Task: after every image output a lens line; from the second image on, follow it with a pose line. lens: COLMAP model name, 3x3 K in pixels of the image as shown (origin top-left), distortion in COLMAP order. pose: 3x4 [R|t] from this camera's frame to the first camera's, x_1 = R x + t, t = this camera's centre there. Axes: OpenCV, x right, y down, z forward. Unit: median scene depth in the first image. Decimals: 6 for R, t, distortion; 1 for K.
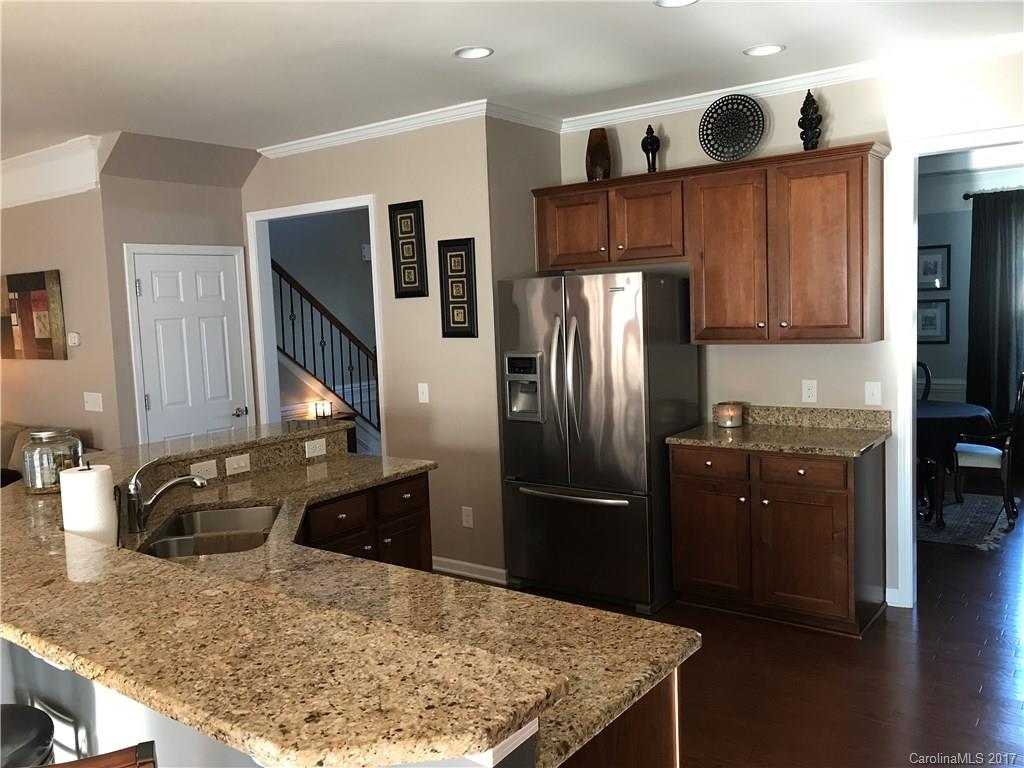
lens RADIAL K [[840.4, 0, 512.0], [0, 840.4, 384.0], [0, 0, 1]] dist [0.060330, -0.060441]
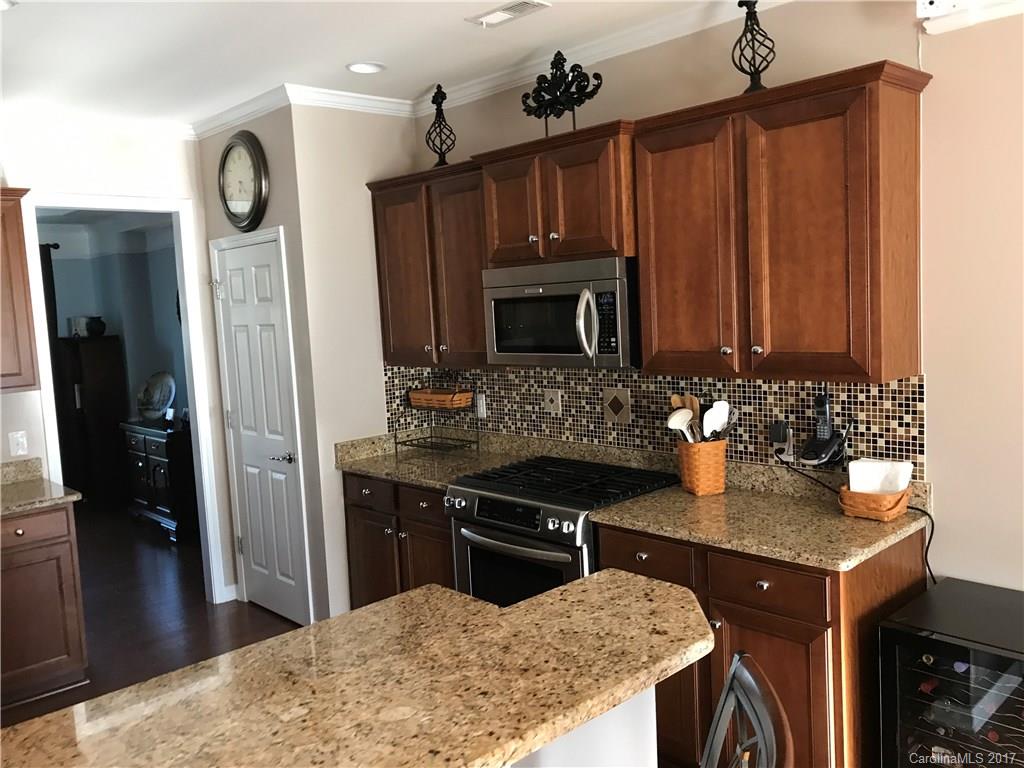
lens RADIAL K [[840.4, 0, 512.0], [0, 840.4, 384.0], [0, 0, 1]] dist [0.060330, -0.060441]
pose [[0.163293, -0.063187, 0.984552, -1.264074], [0.138648, 0.989513, 0.040510, -0.048768], [-0.976787, 0.129891, 0.170341, 0.804685]]
